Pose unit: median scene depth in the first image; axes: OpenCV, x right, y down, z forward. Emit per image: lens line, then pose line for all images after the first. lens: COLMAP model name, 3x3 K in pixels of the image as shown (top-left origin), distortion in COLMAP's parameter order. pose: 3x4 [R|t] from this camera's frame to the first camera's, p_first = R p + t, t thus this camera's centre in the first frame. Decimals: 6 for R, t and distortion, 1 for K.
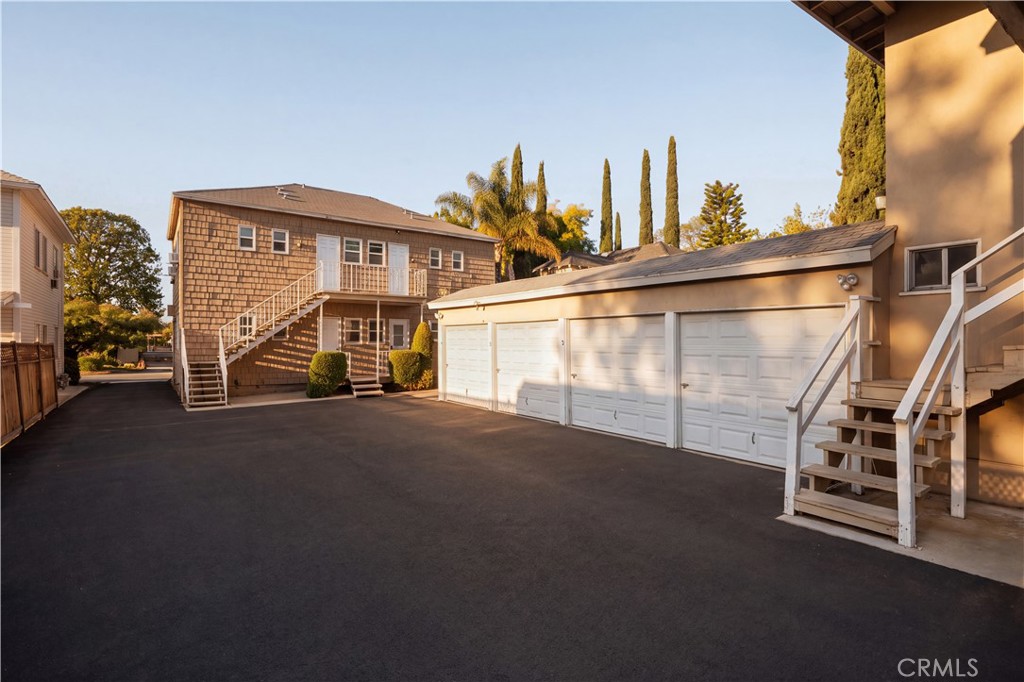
lens RADIAL K [[501.1, 0, 512.0], [0, 501.1, 341.0], [0, 0, 1]] dist [0.000504, 0.000581]
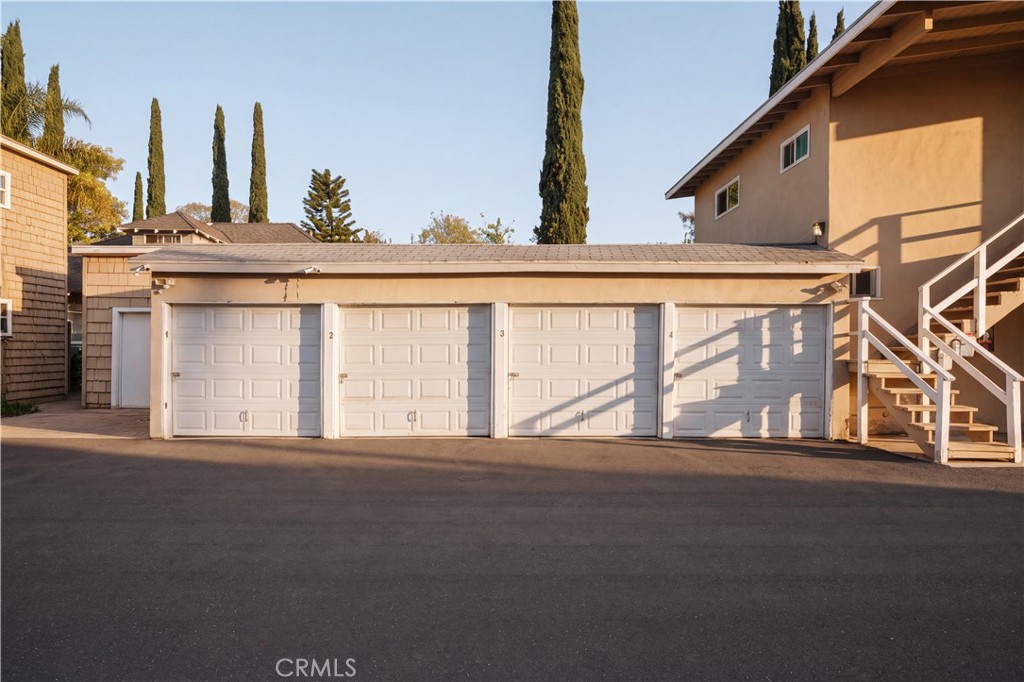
lens RADIAL K [[501.1, 0, 512.0], [0, 501.1, 341.0], [0, 0, 1]] dist [0.000504, 0.000581]
pose [[0.592869, 0.000784, 0.805298, -0.150770], [-0.003689, 0.999992, 0.001742, 0.004296], [-0.805290, -0.004004, 0.592867, 0.147787]]
